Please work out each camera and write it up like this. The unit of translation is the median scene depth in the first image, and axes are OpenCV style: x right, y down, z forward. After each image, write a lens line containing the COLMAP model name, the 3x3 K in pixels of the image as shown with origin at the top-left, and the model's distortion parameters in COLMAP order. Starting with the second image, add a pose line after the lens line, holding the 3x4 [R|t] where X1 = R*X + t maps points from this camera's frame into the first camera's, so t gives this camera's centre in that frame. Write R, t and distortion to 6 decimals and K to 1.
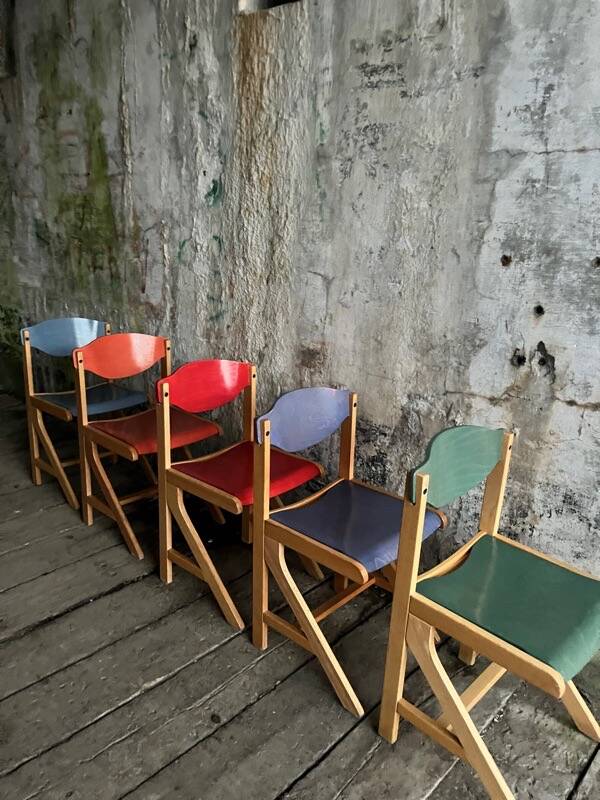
lens RADIAL K [[609.2, 0, 305.1], [0, 609.2, 394.8], [0, 0, 1]] dist [0.060846, -0.083101]
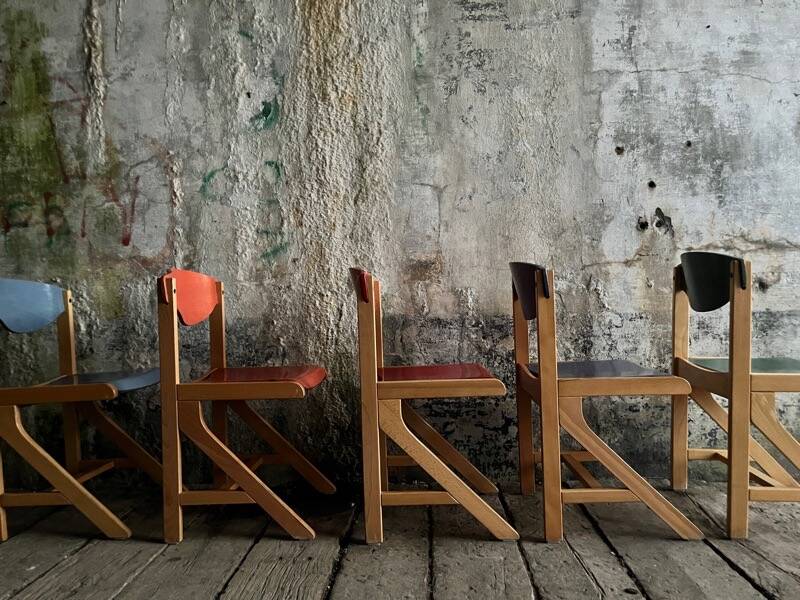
lens RADIAL K [[609.2, 0, 402.9], [0, 609.2, 304.6], [0, 0, 1]] dist [0.060846, -0.083101]
pose [[0.758892, -0.066110, 0.647853, -0.658145], [0.234410, 0.955880, -0.177044, 0.159031], [-0.607565, 0.286221, 0.740907, 0.315805]]
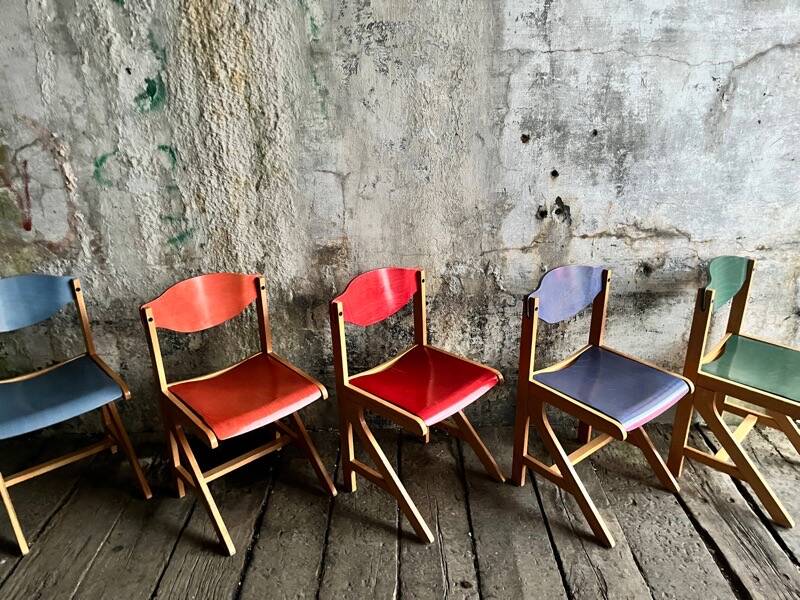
lens RADIAL K [[609.2, 0, 403.0], [0, 609.2, 300.0], [0, 0, 1]] dist [0.060846, -0.083101]
pose [[0.731118, -0.312878, 0.606279, -0.541709], [0.240103, 0.949793, 0.200609, -0.164414], [-0.638605, -0.001100, 0.769534, 0.149715]]
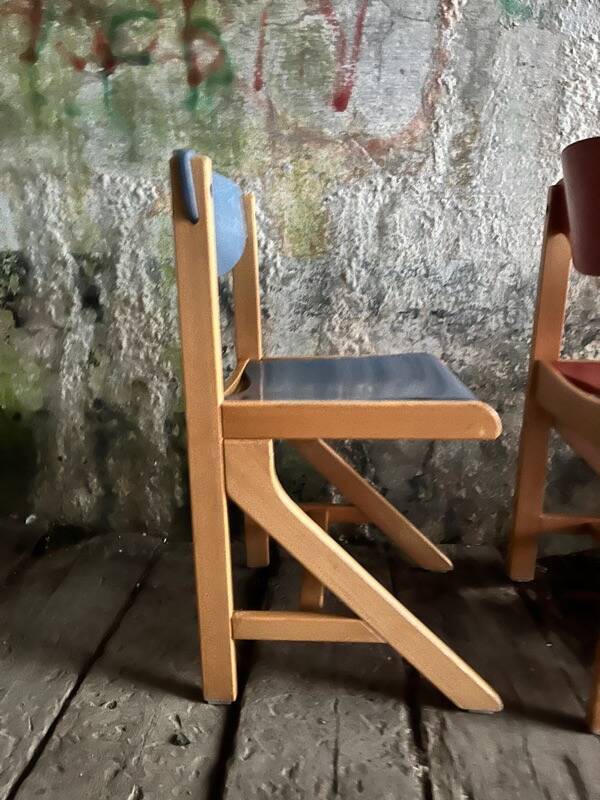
lens RADIAL K [[609.2, 0, 299.6], [0, 609.2, 405.6], [0, 0, 1]] dist [0.060846, -0.083101]
pose [[0.774496, -0.180572, 0.606259, -0.729914], [0.191572, 0.980340, 0.047258, -0.004656], [-0.602874, 0.079541, 0.793862, 0.936509]]
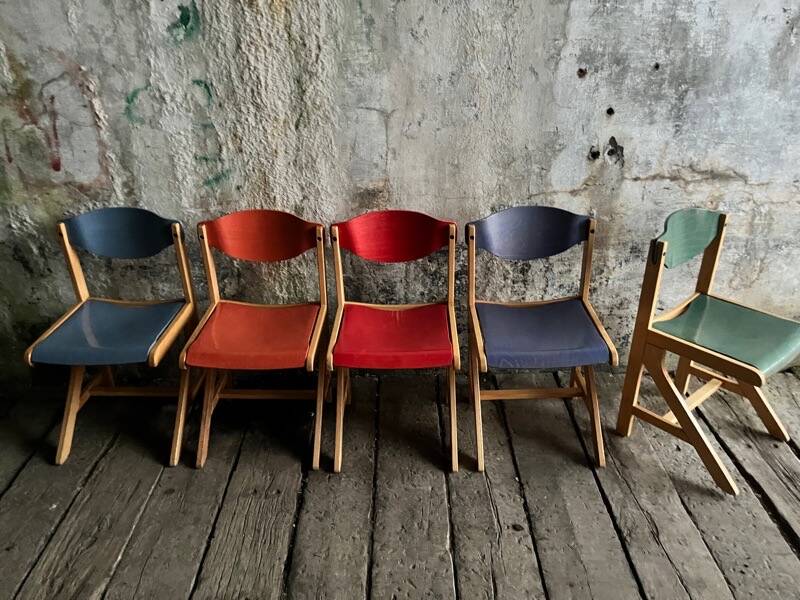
lens RADIAL K [[609.2, 0, 399.7], [0, 609.2, 305.3], [0, 0, 1]] dist [0.060846, -0.083101]
pose [[0.730701, -0.369576, 0.574012, -0.583448], [0.237612, 0.925905, 0.293669, -0.178645], [-0.640013, -0.078192, 0.764375, 0.217631]]
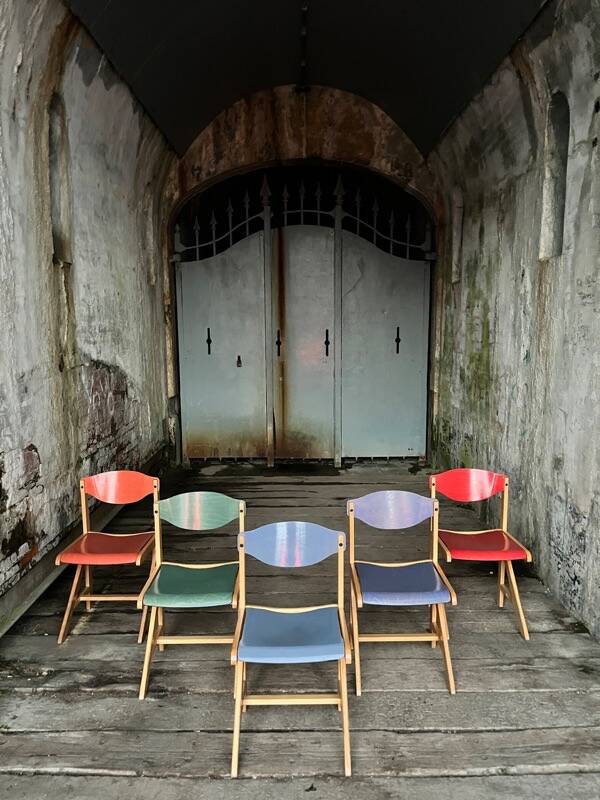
lens RADIAL K [[609.2, 0, 301.2], [0, 609.2, 402.3], [0, 0, 1]] dist [0.060846, -0.083101]
pose [[0.679730, 0.049093, -0.731817, 0.702358], [-0.176587, 0.979362, -0.098320, 0.055846], [0.711887, 0.196061, 0.674371, -0.542979]]
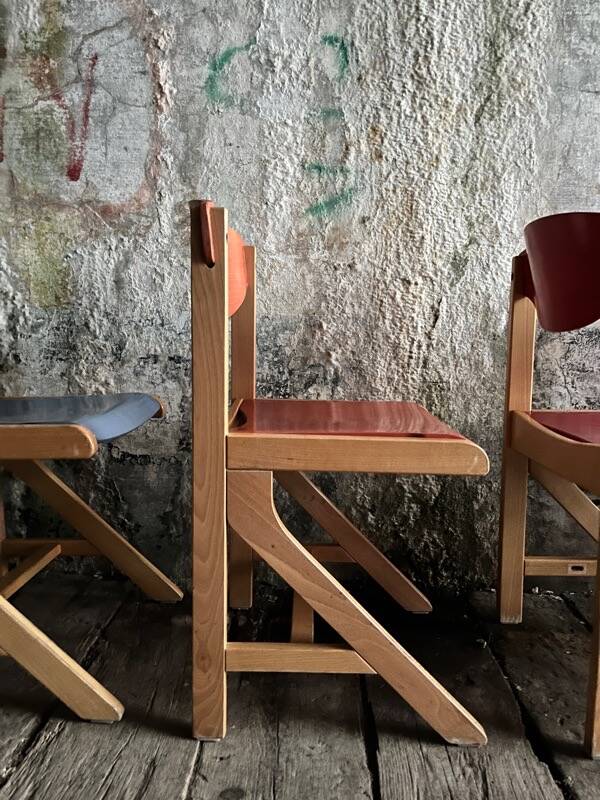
lens RADIAL K [[609.2, 0, 295.7], [0, 609.2, 402.1], [0, 0, 1]] dist [0.060846, -0.083101]
pose [[0.749311, -0.111428, 0.652776, -0.591806], [0.194269, 0.979359, -0.055823, 0.062663], [-0.633082, 0.168643, 0.755491, 0.768198]]
